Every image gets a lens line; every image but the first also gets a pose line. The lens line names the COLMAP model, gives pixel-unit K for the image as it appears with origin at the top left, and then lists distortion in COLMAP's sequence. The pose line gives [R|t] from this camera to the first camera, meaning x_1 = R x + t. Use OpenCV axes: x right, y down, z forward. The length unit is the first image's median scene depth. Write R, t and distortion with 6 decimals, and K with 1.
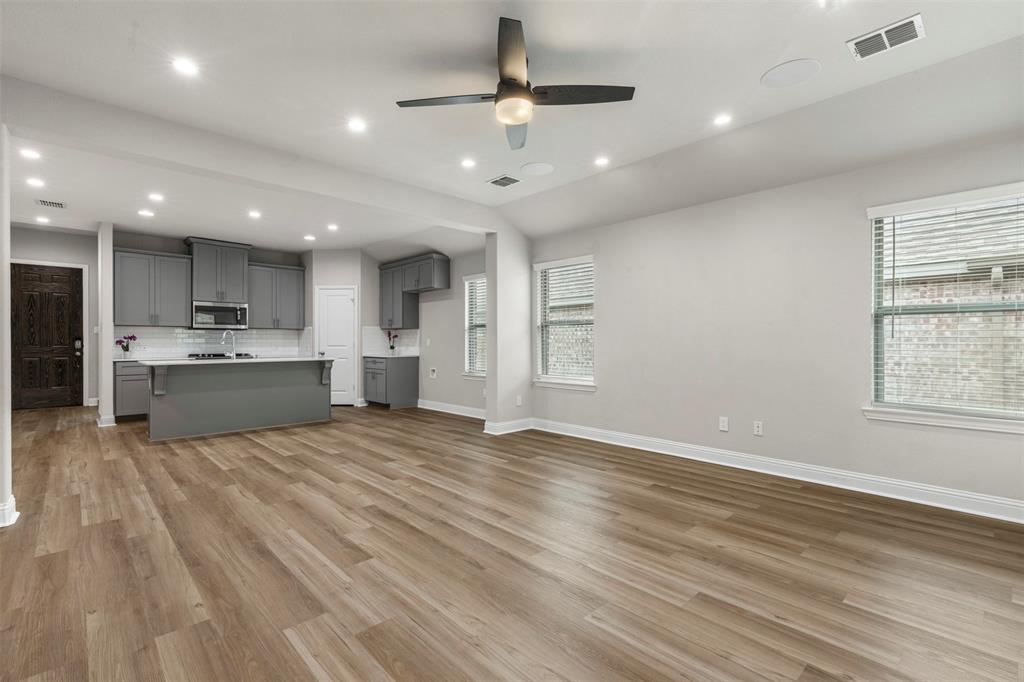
lens RADIAL K [[466.2, 0, 510.8], [0, 466.2, 336.4], [0, 0, 1]] dist [0.004968, -0.002546]
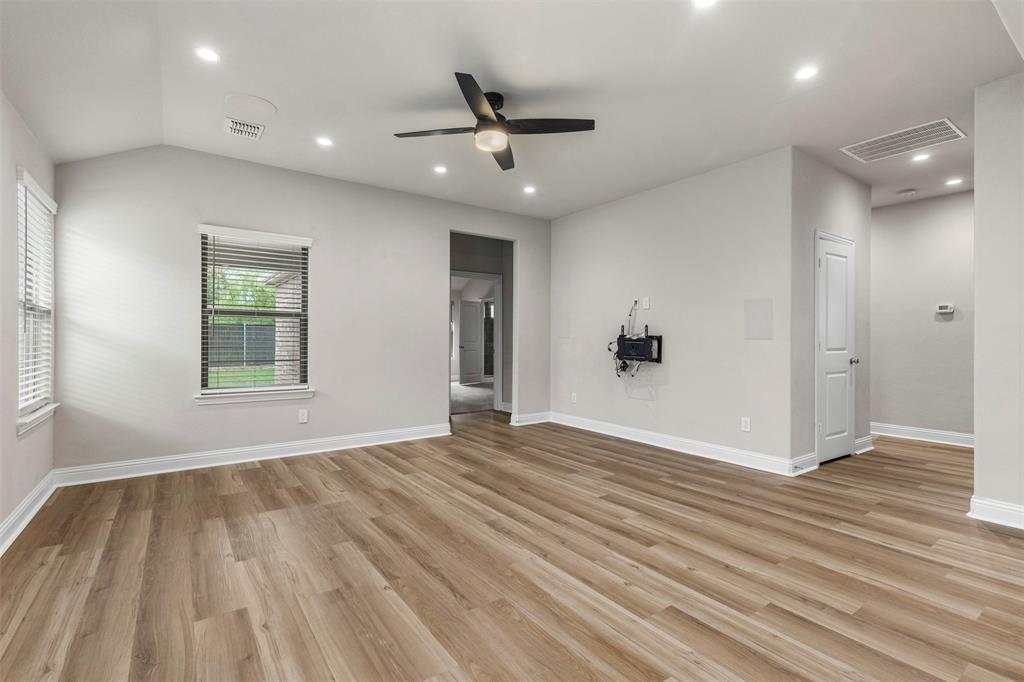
lens RADIAL K [[466.2, 0, 513.7], [0, 466.2, 341.1], [0, 0, 1]] dist [0.004968, -0.002546]
pose [[-0.991767, -0.004723, 0.127966, -0.139142], [-0.005882, 0.999945, -0.008678, 0.018076], [-0.127918, -0.009360, -0.991741, 1.504465]]
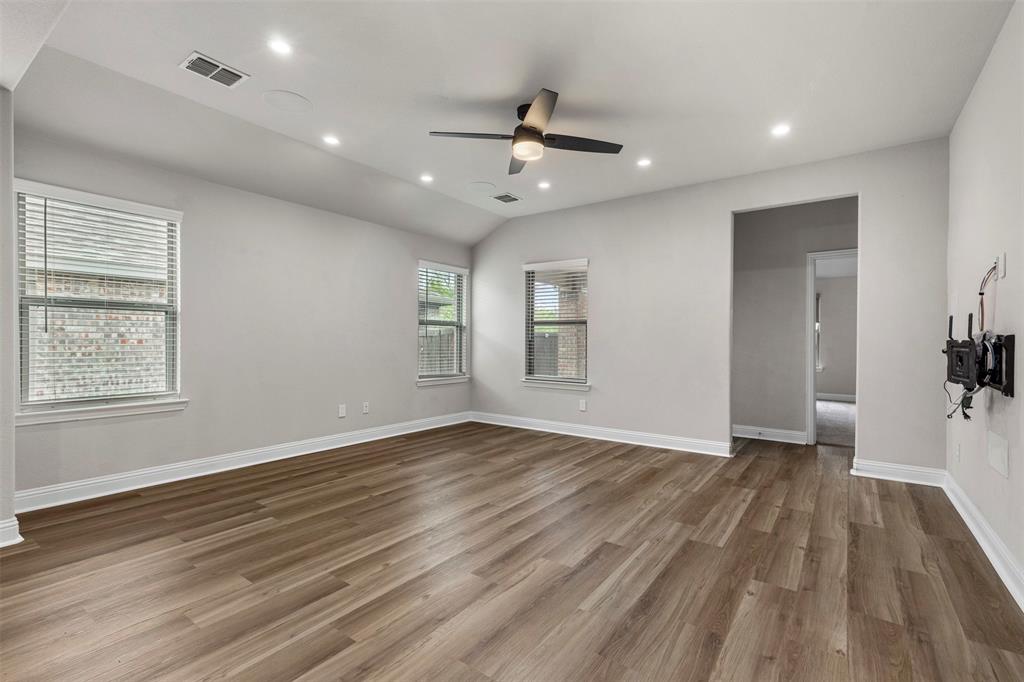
lens RADIAL K [[466.2, 0, 512.2], [0, 466.2, 344.3], [0, 0, 1]] dist [0.004968, -0.002546]
pose [[-0.195133, -0.009615, 0.980730, -0.821185], [-0.020348, 0.999776, 0.005753, 0.010039], [-0.980566, -0.018833, -0.195285, 0.899663]]
